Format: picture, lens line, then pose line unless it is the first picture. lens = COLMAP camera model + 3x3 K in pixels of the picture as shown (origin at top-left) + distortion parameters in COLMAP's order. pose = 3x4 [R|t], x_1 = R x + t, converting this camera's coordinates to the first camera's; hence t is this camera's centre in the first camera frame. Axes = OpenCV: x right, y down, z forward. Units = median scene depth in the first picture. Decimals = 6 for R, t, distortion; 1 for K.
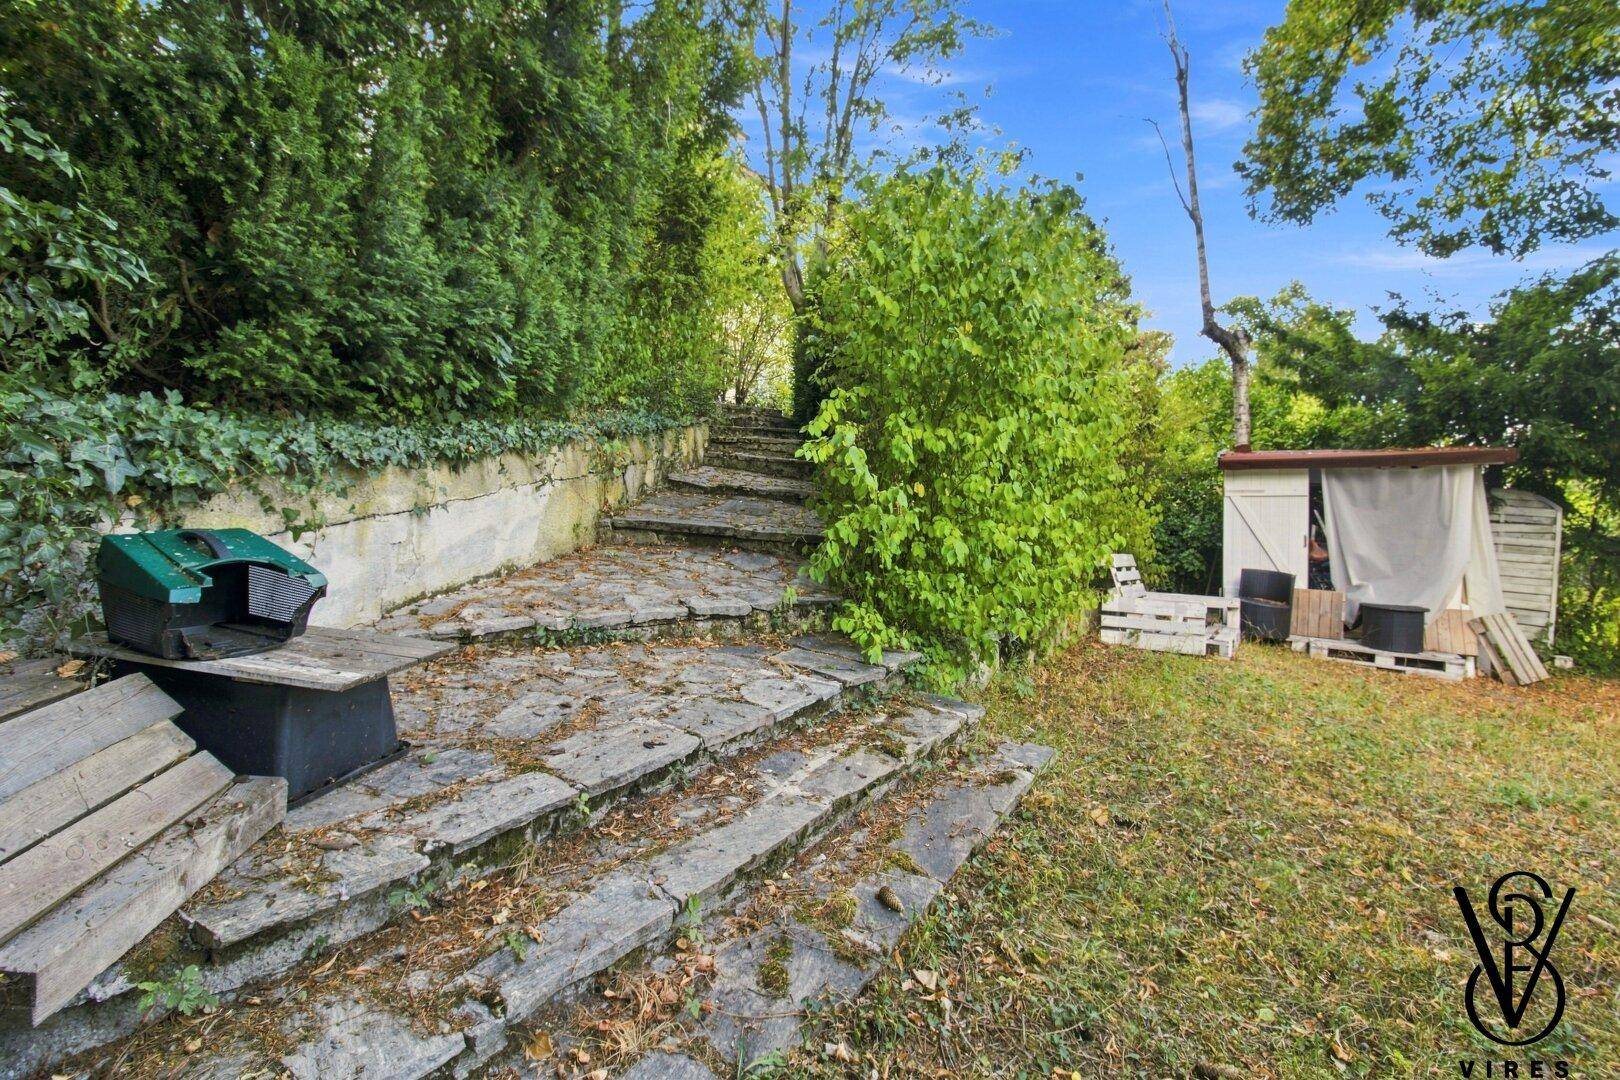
lens RADIAL K [[764.5, 0, 801.5], [0, 764.5, 531.1], [0, 0, 1]] dist [-0.002772, 0.001222]
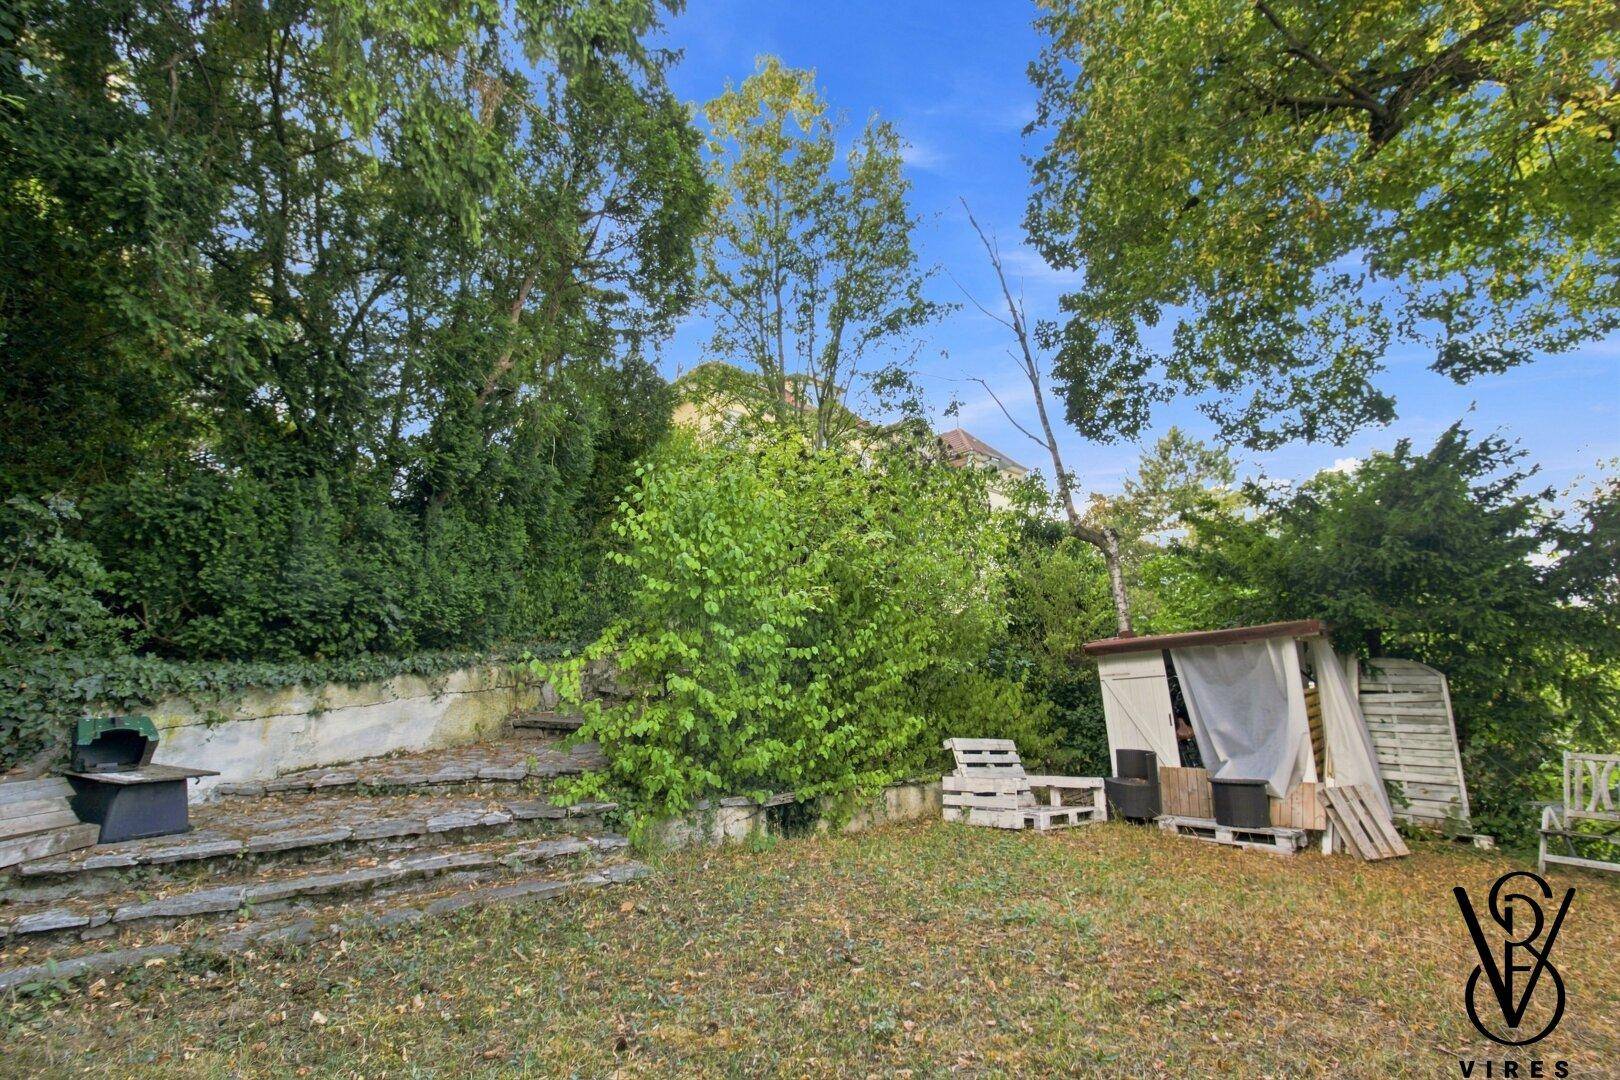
lens RADIAL K [[764.5, 0, 795.1], [0, 764.5, 526.4], [0, 0, 1]] dist [-0.002772, 0.001222]
pose [[0.964783, -0.102891, -0.242088, 0.499684], [0.030415, 0.957788, -0.285861, 0.048093], [0.261282, 0.268430, 0.927188, -0.203946]]
